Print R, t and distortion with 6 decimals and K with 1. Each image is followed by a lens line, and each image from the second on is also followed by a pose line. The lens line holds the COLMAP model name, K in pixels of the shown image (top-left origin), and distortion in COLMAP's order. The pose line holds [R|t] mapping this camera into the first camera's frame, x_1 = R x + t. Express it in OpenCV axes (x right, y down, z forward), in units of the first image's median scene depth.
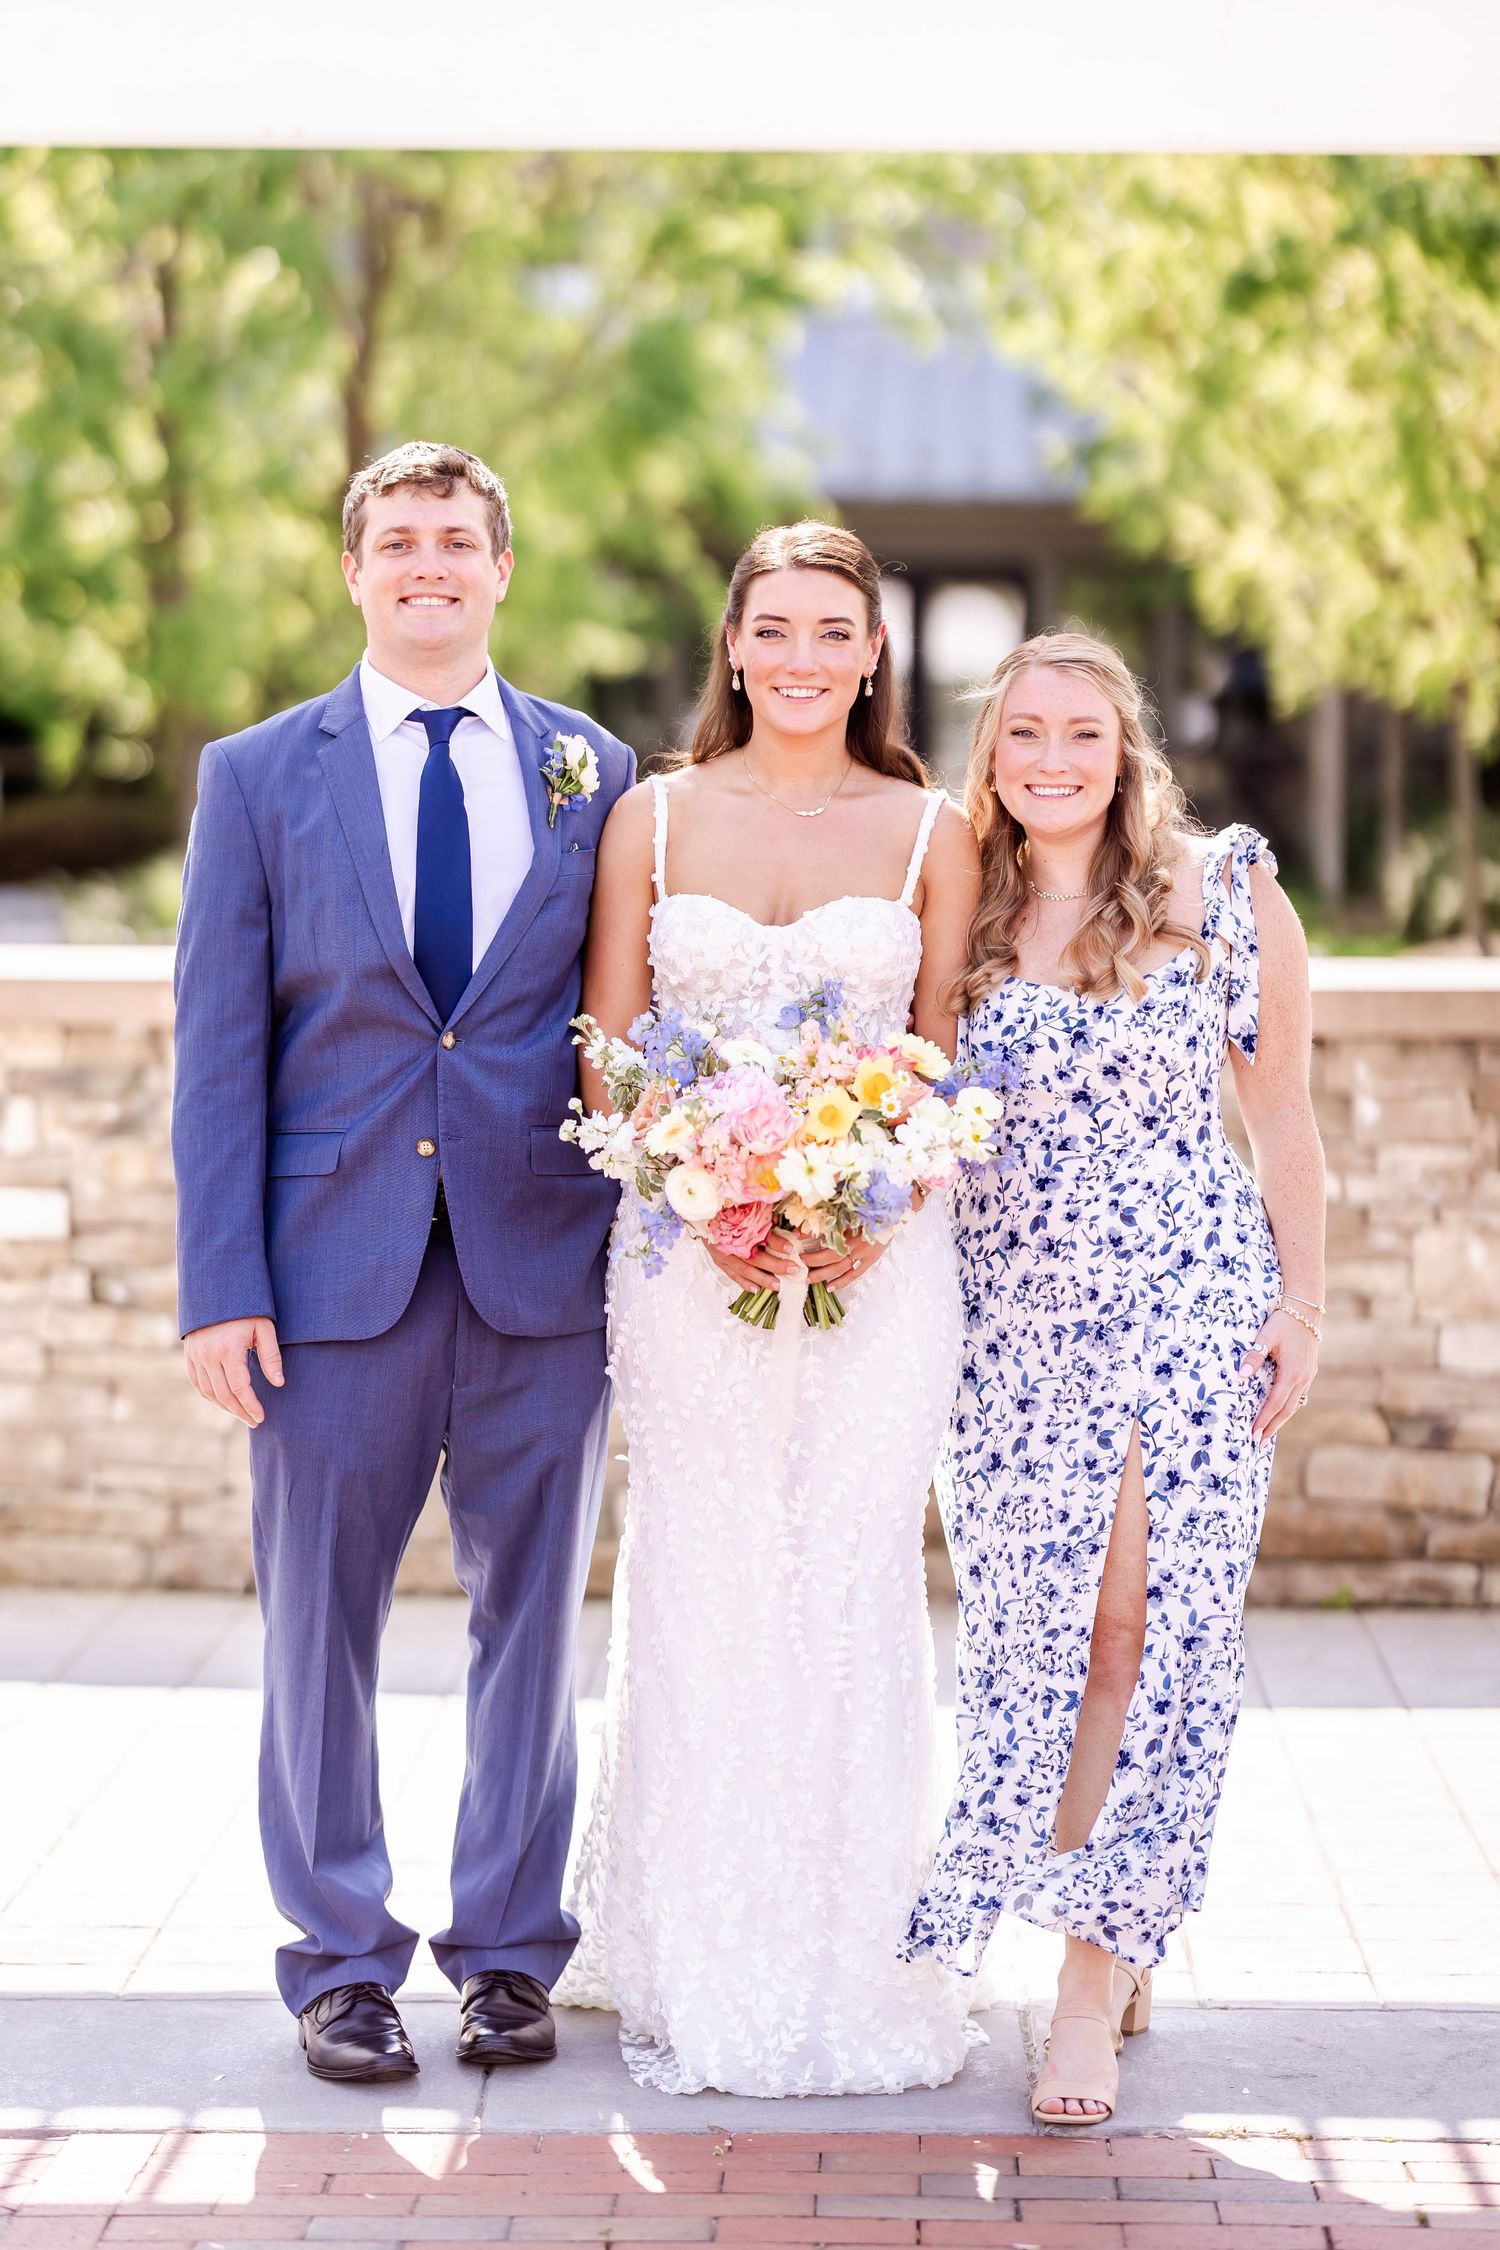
lens RADIAL K [[5624.8, 0, 780.3], [0, 5624.8, 1246.5], [0, 0, 1]] dist [0.005063, 0.695629]
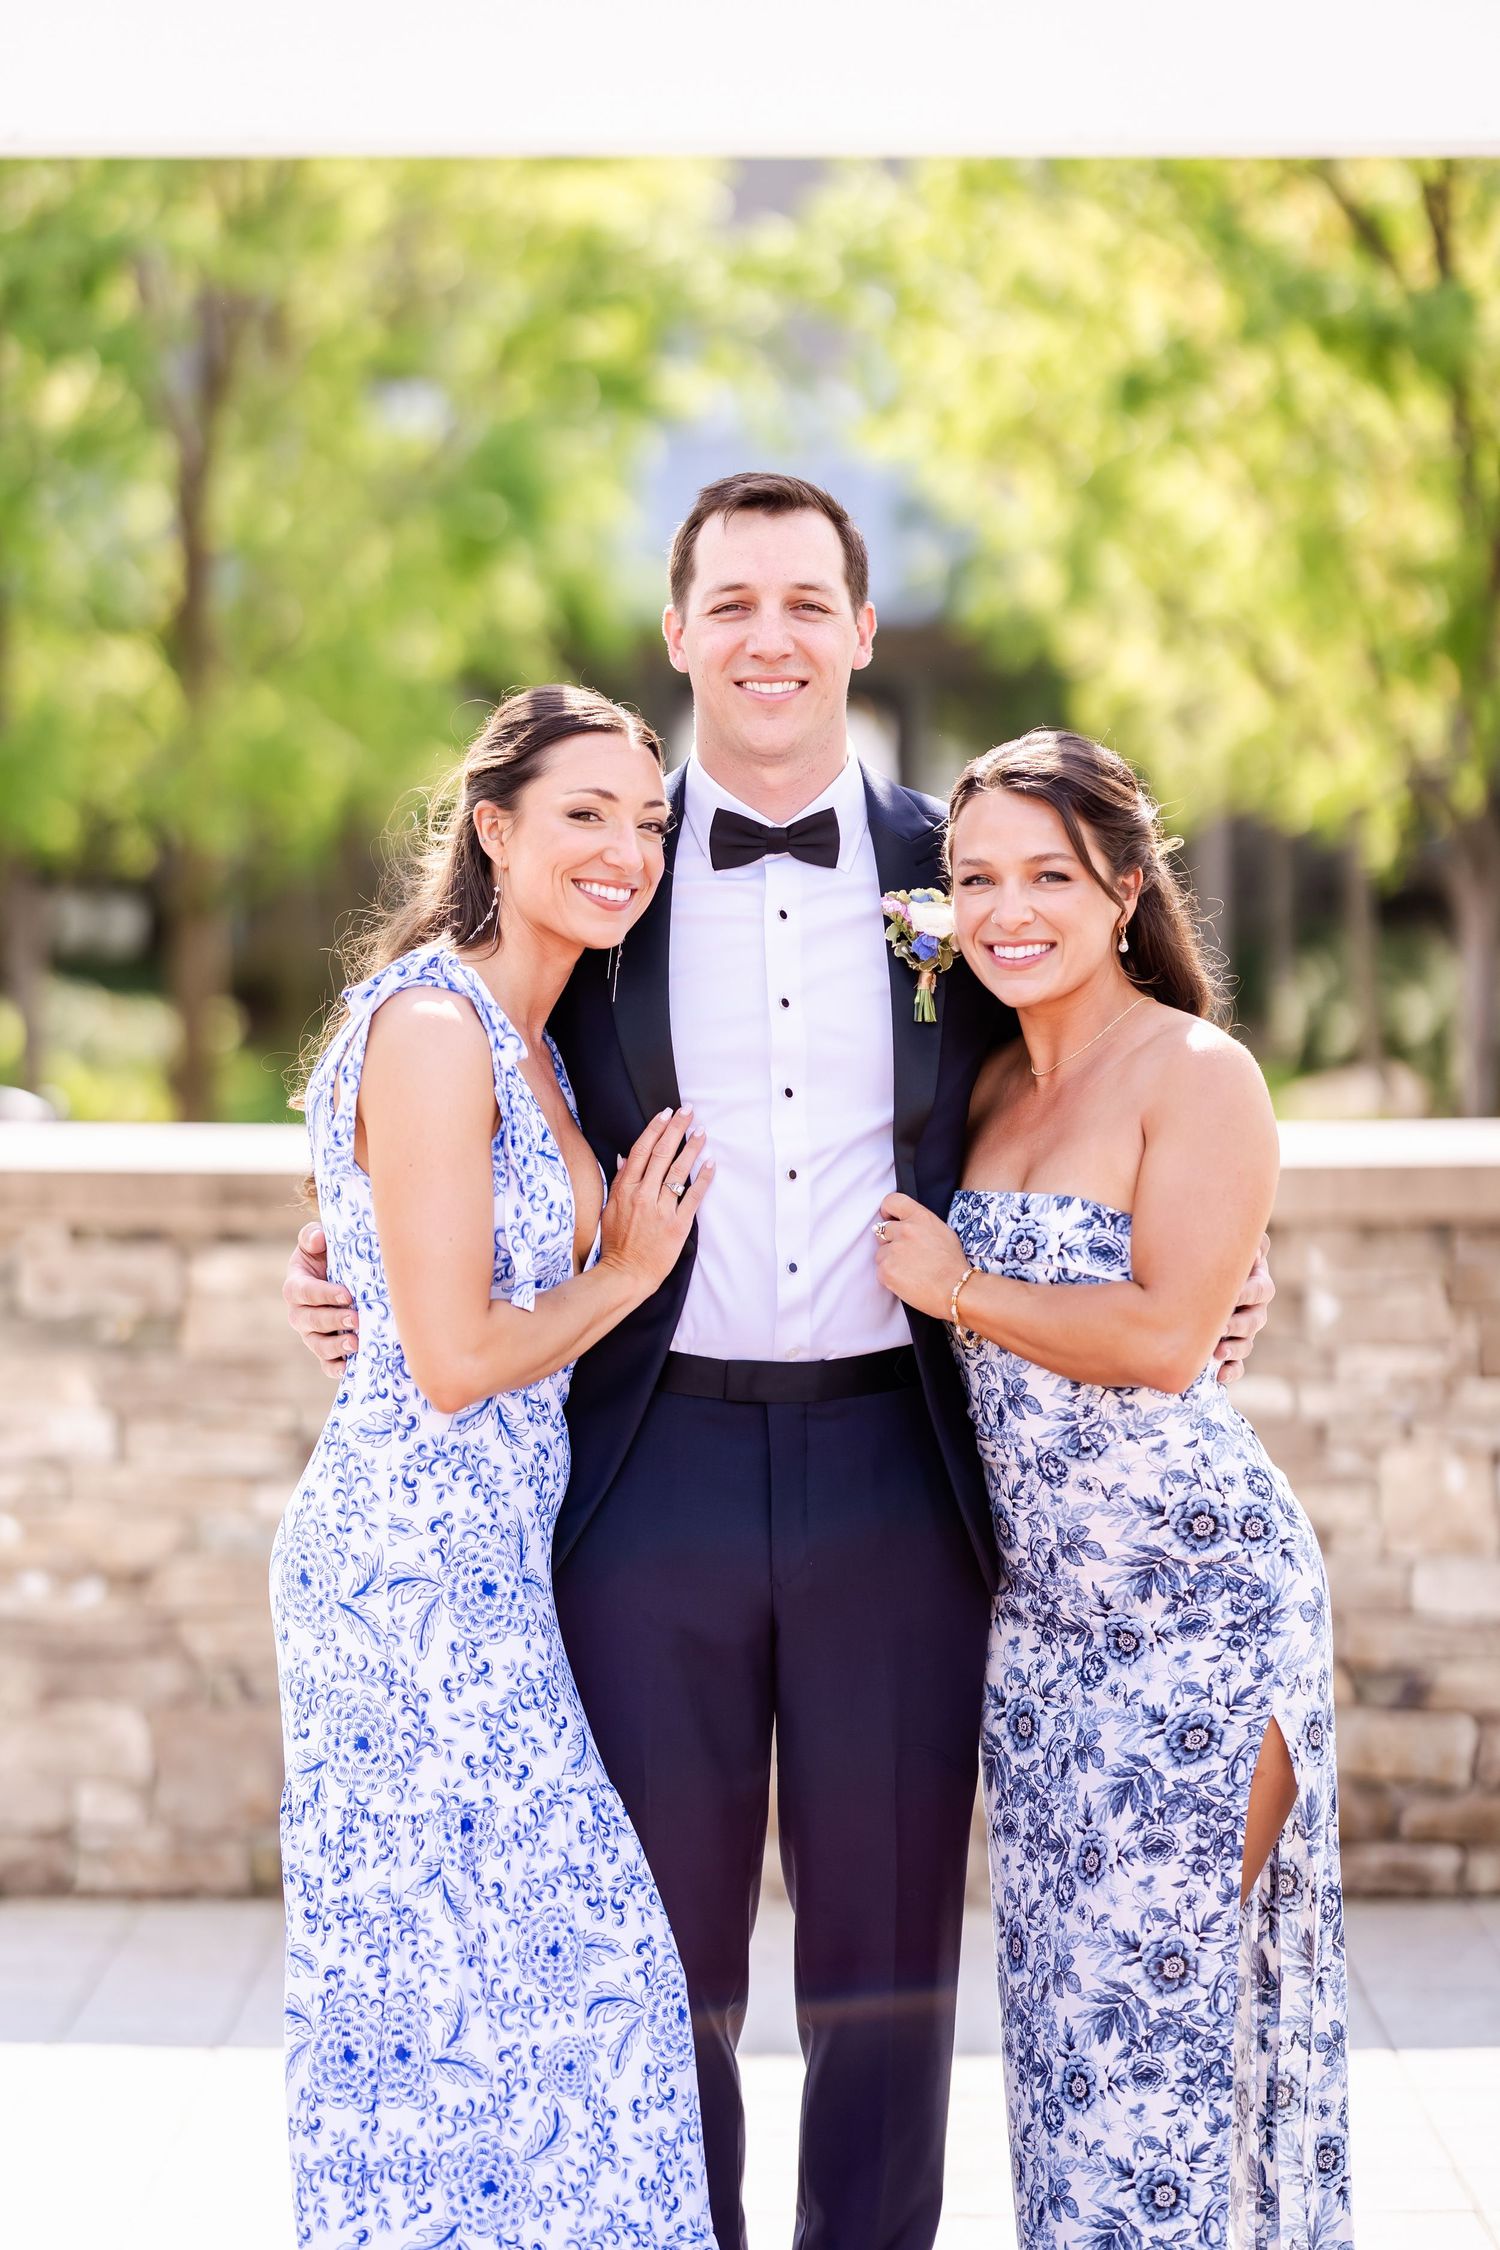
lens RADIAL K [[5582.2, 0, 750.0], [0, 5582.2, 1125.0], [0, 0, 1]] dist [0.007994, 0.264933]
pose [[0.999820, -0.008676, 0.016847, 0.004768], [0.009399, 0.999016, -0.043333, -0.015872], [-0.016455, 0.043483, 0.998919, 0.163876]]
